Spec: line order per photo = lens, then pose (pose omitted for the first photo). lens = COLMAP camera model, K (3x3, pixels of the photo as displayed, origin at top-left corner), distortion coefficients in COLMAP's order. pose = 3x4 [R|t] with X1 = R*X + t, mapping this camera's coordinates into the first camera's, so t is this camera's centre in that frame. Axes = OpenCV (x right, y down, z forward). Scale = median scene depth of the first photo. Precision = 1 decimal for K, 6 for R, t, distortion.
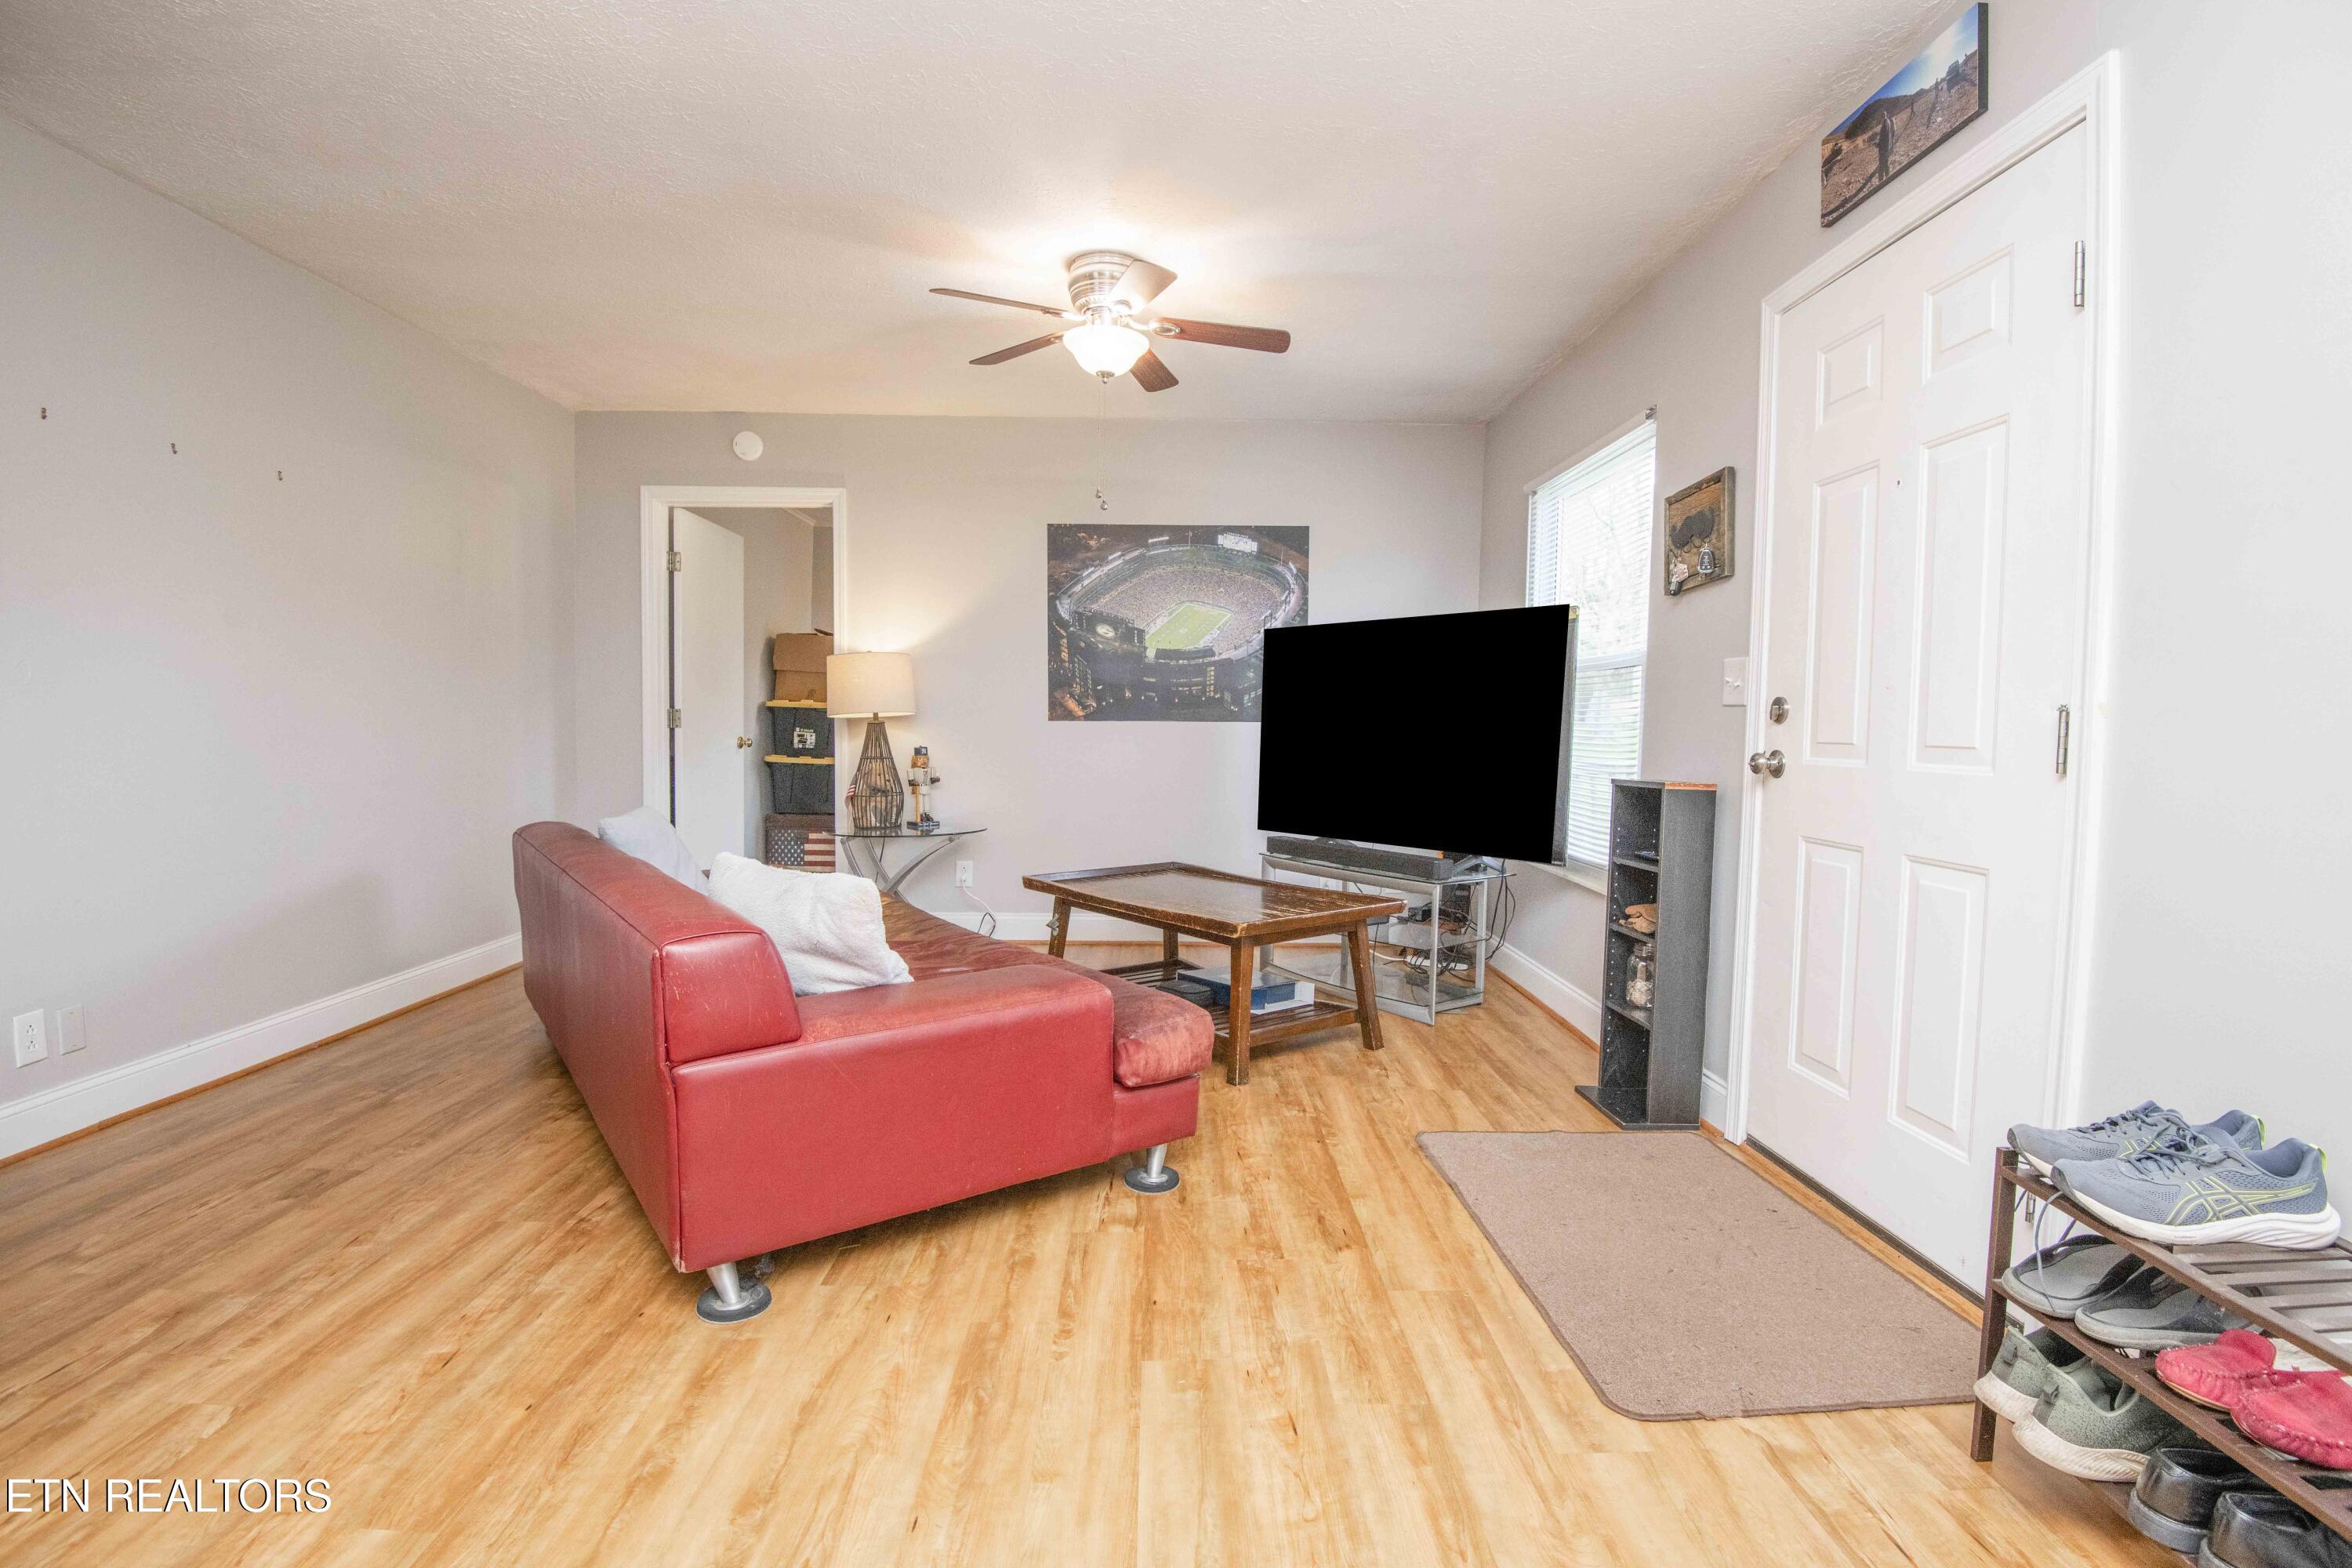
lens RADIAL K [[1087.0, 0, 1184.2], [0, 1087.0, 781.9], [0, 0, 1]] dist [-0.009207, -0.021500]
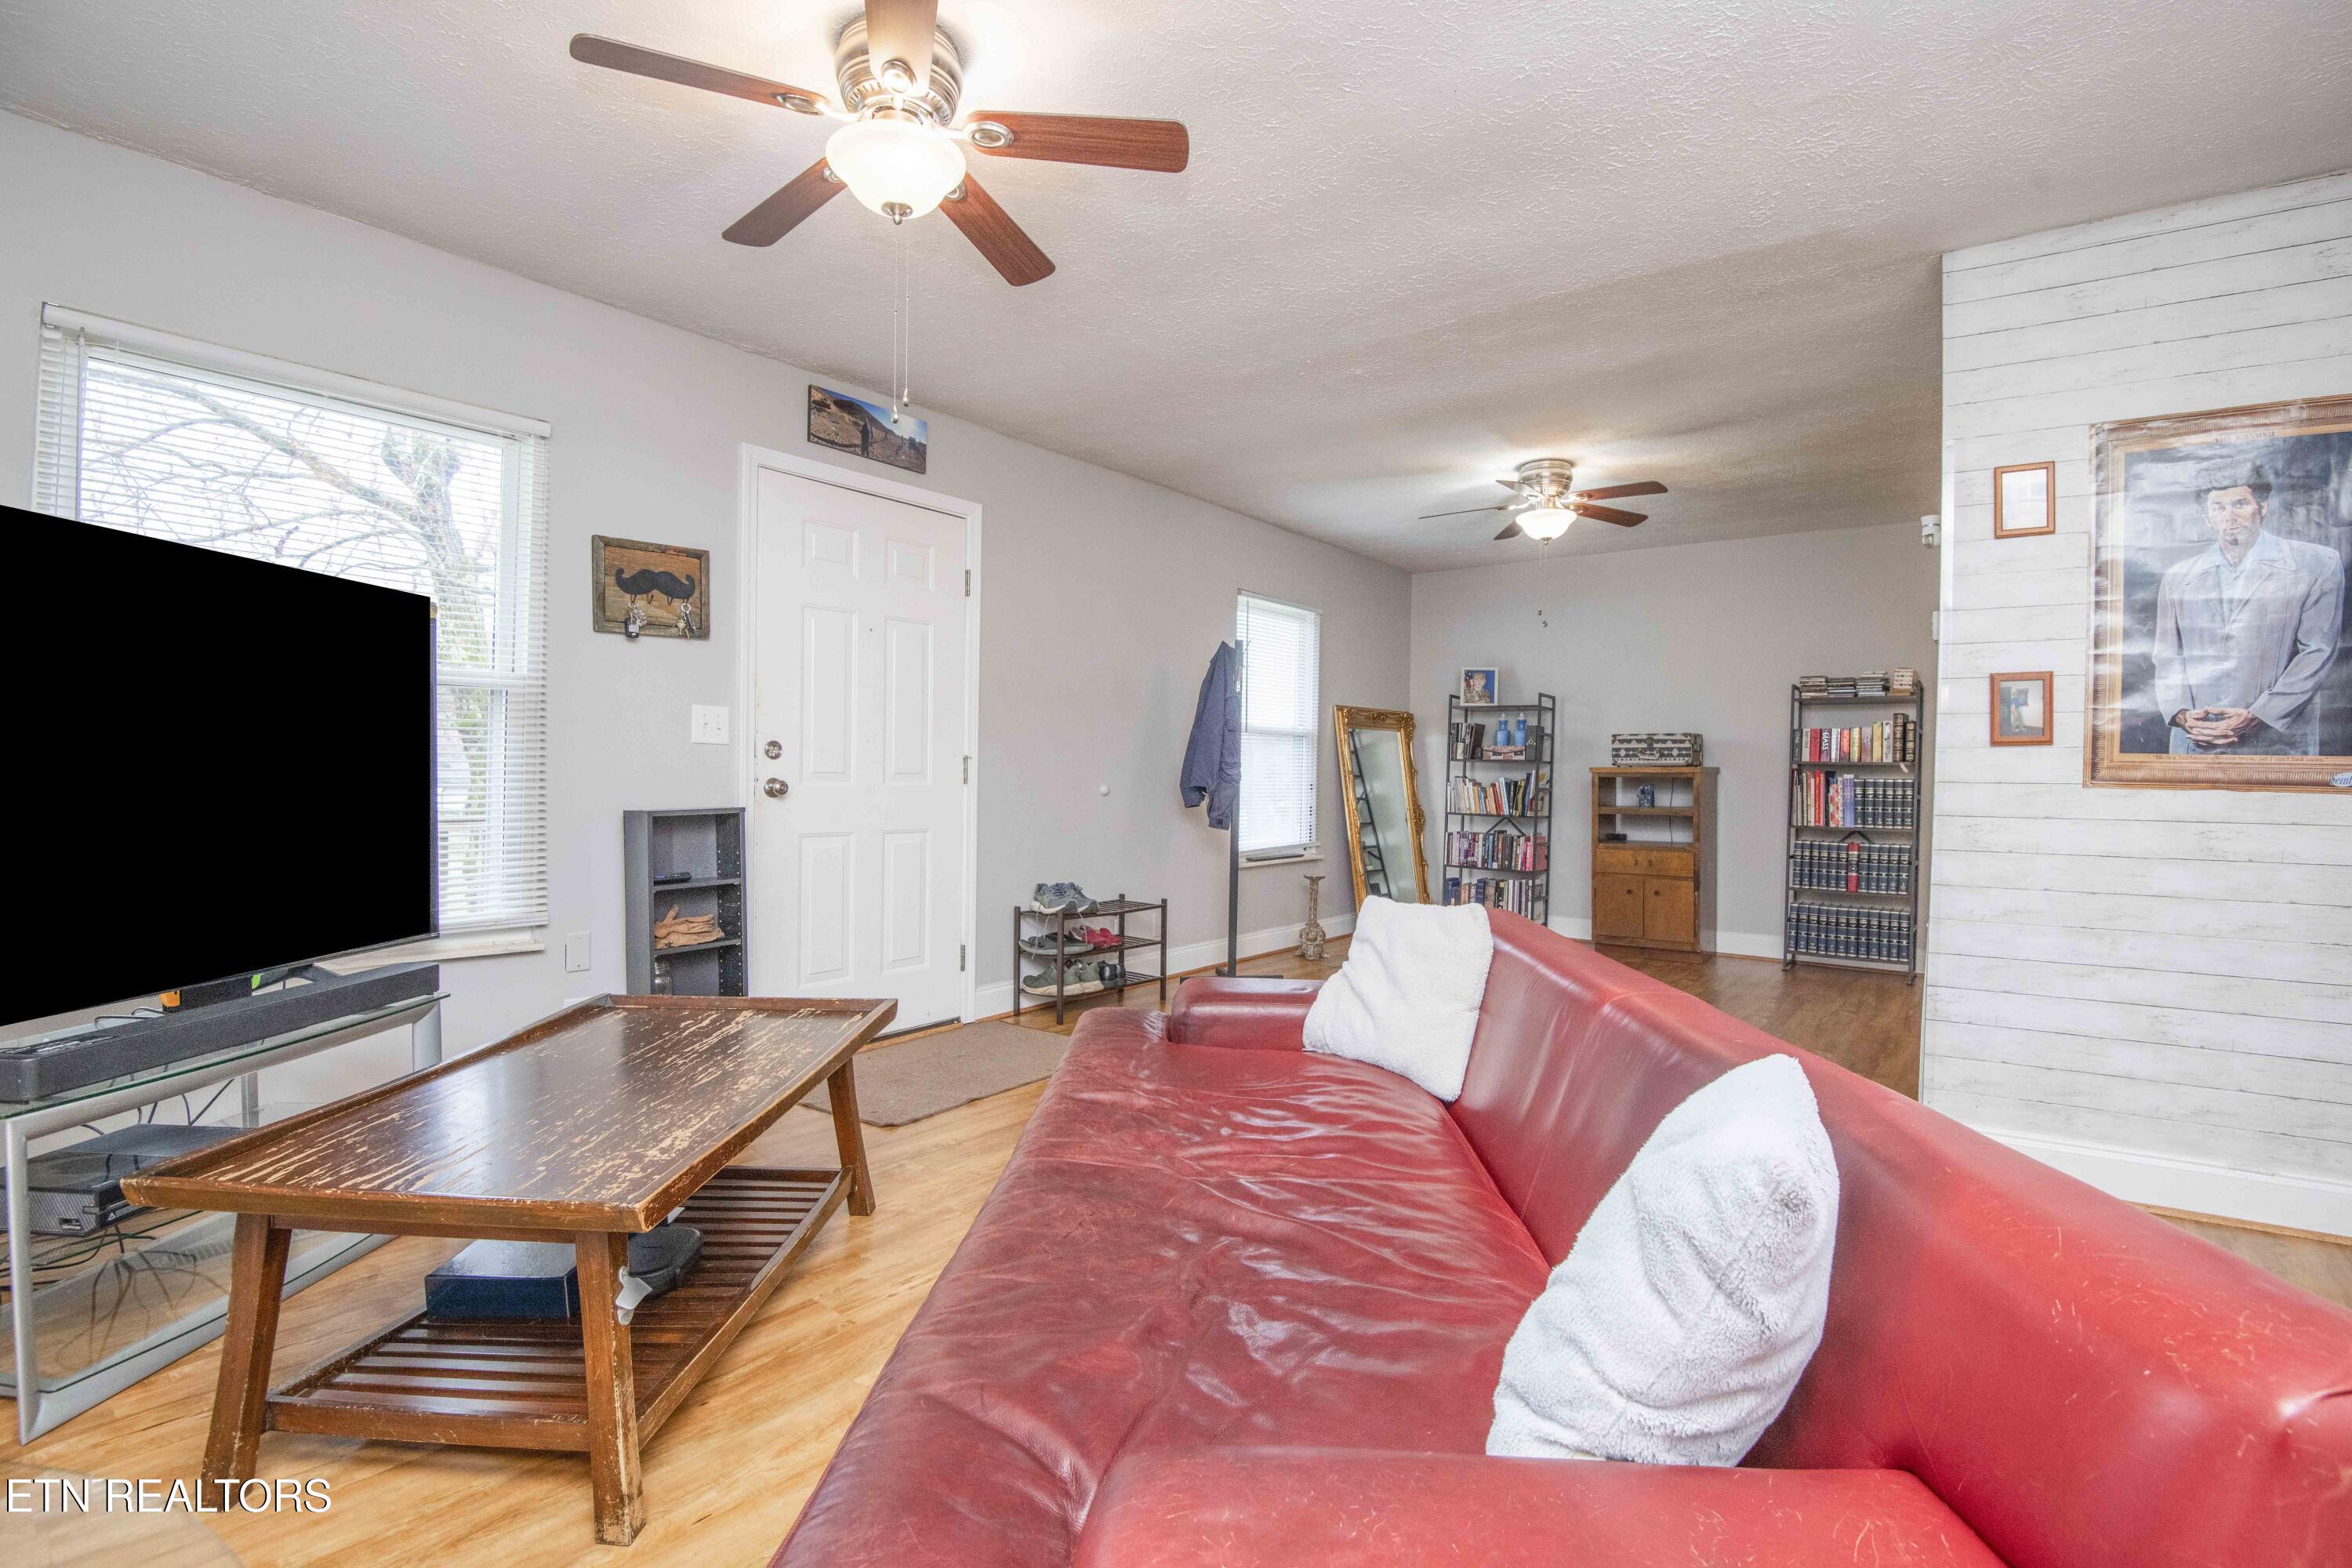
lens RADIAL K [[1117.2, 0, 1176.0], [0, 1117.2, 784.0], [0, 0, 1]] dist [-0.002421, -0.019259]
pose [[-0.782672, -0.028829, 0.621766, -0.452636], [0.009663, 0.998244, 0.058448, -0.059289], [-0.622359, 0.051754, -0.781019, 1.056400]]
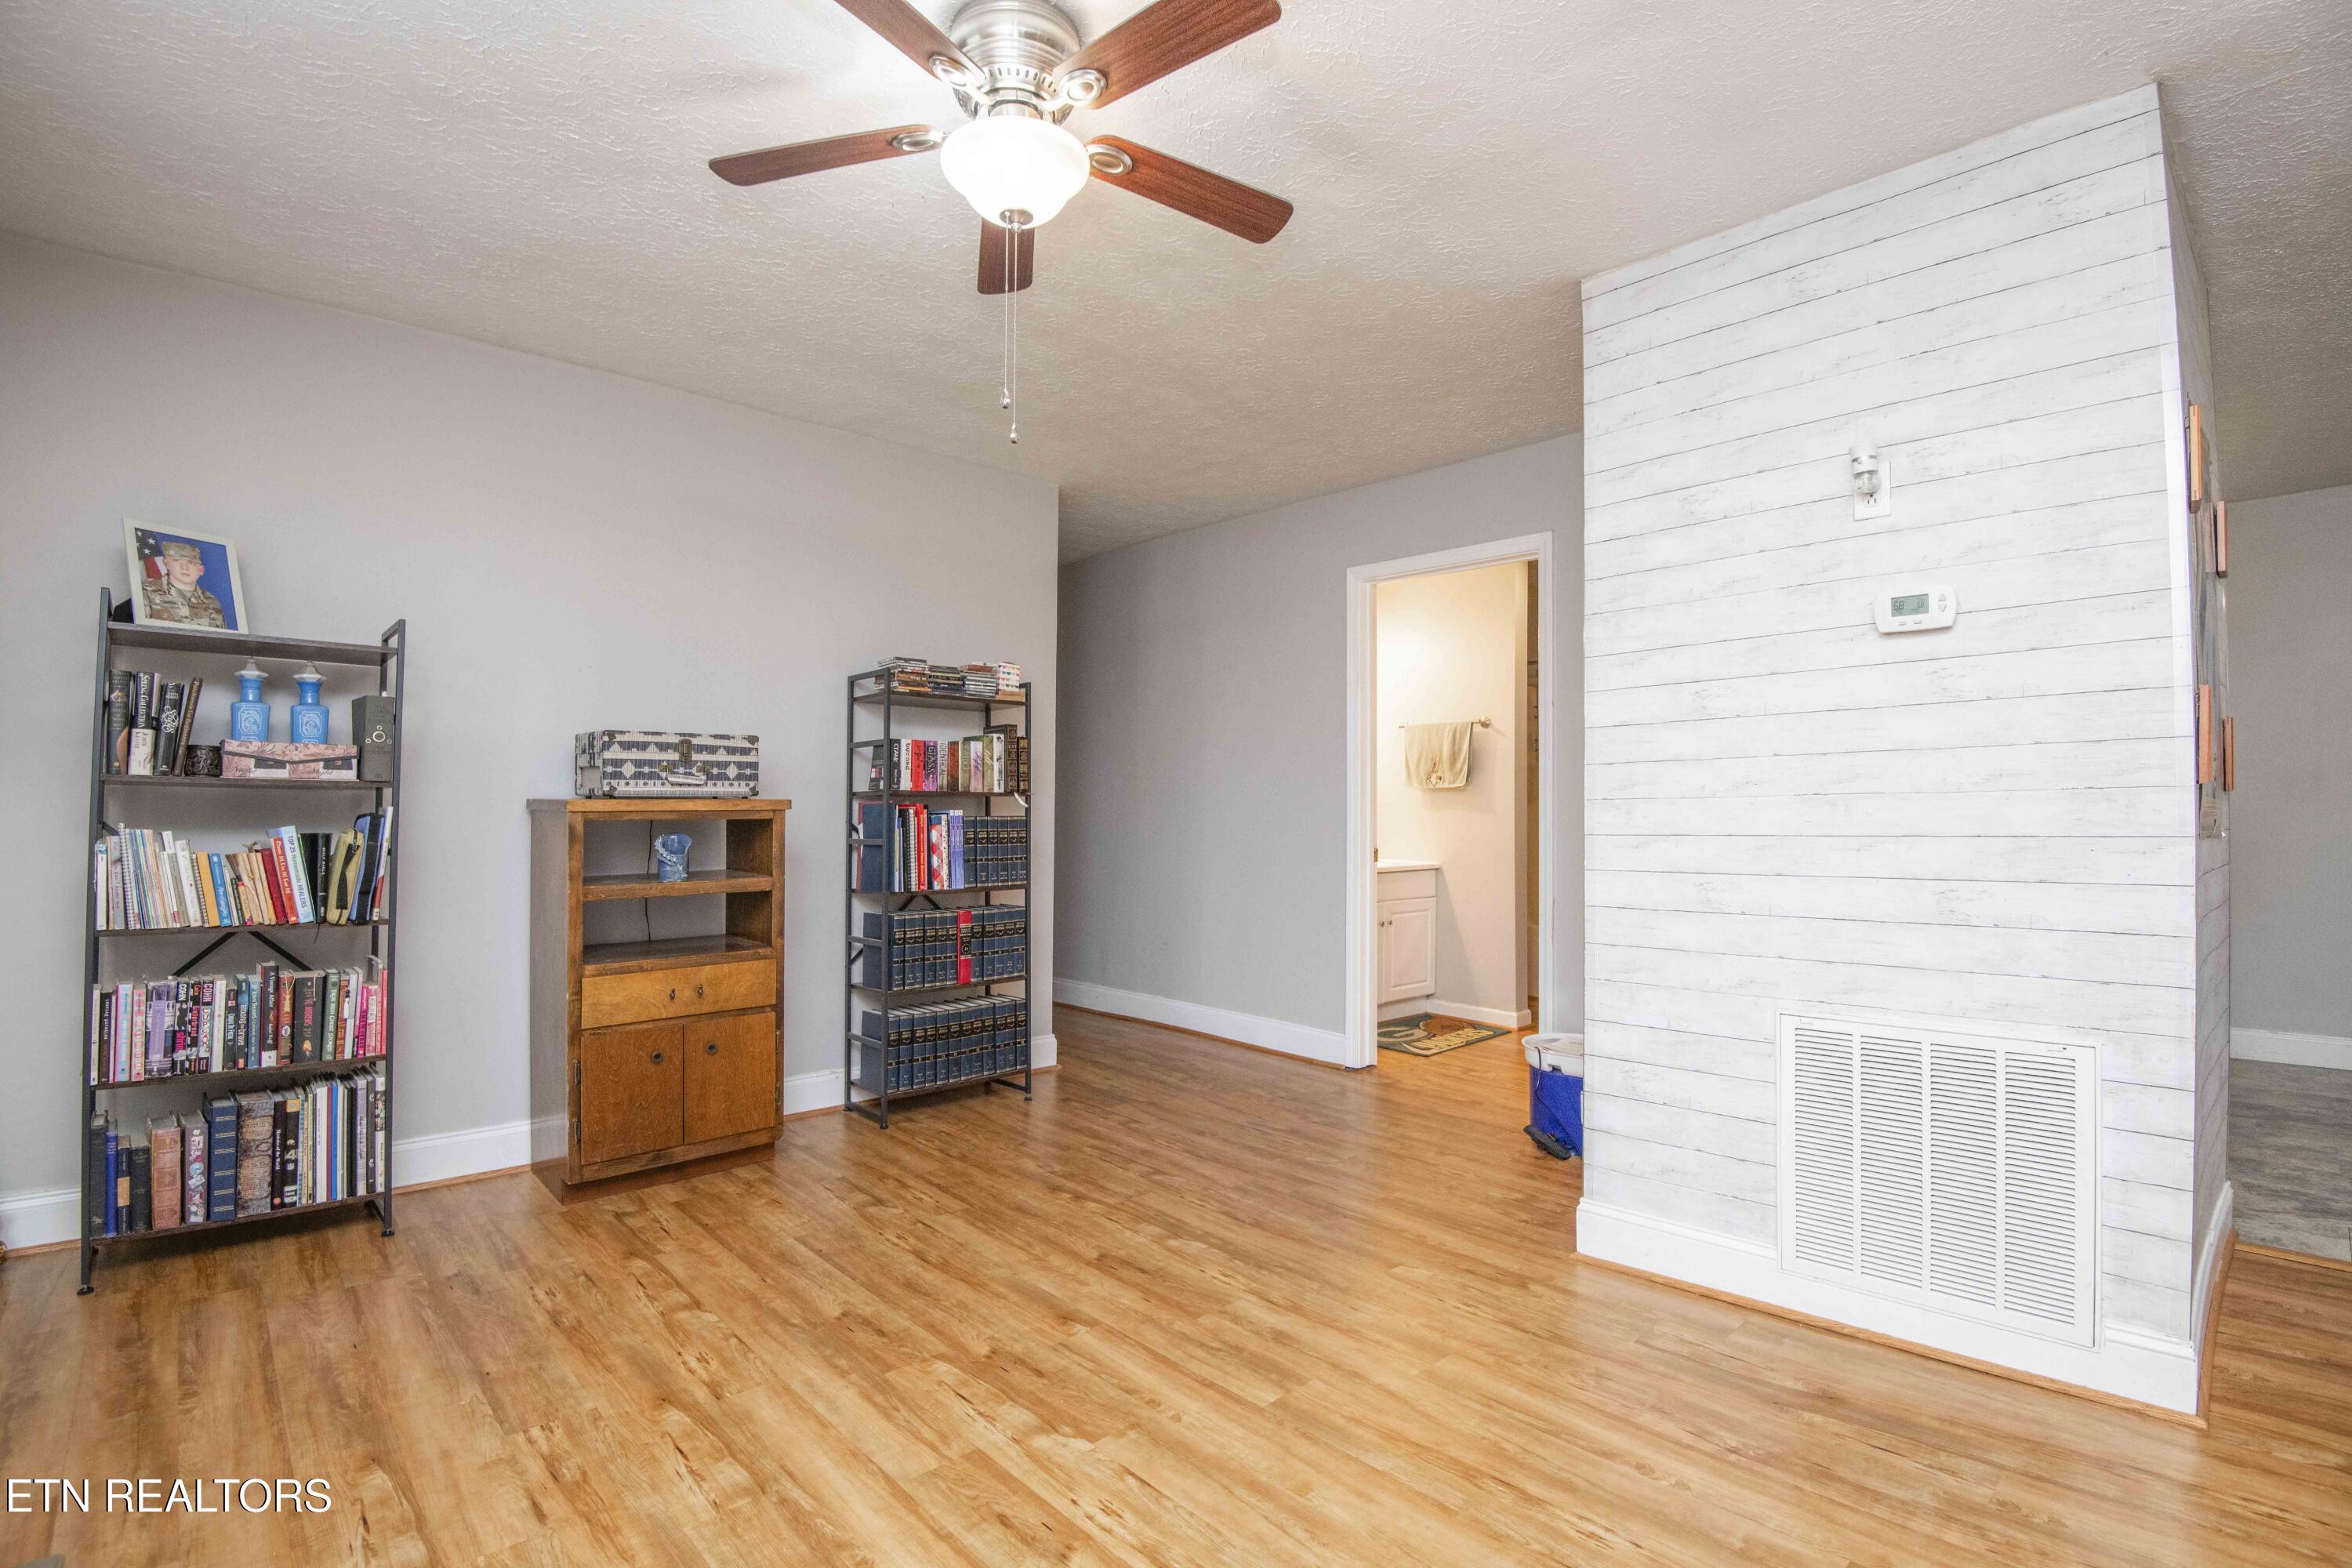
lens RADIAL K [[1087.0, 0, 1184.2], [0, 1087.0, 781.9], [0, 0, 1]] dist [-0.009207, -0.021500]
pose [[-0.747310, -0.031580, -0.663725, 0.181627], [-0.047373, 0.998860, 0.005814, -0.022255], [0.662785, 0.035787, -0.747954, 0.300855]]
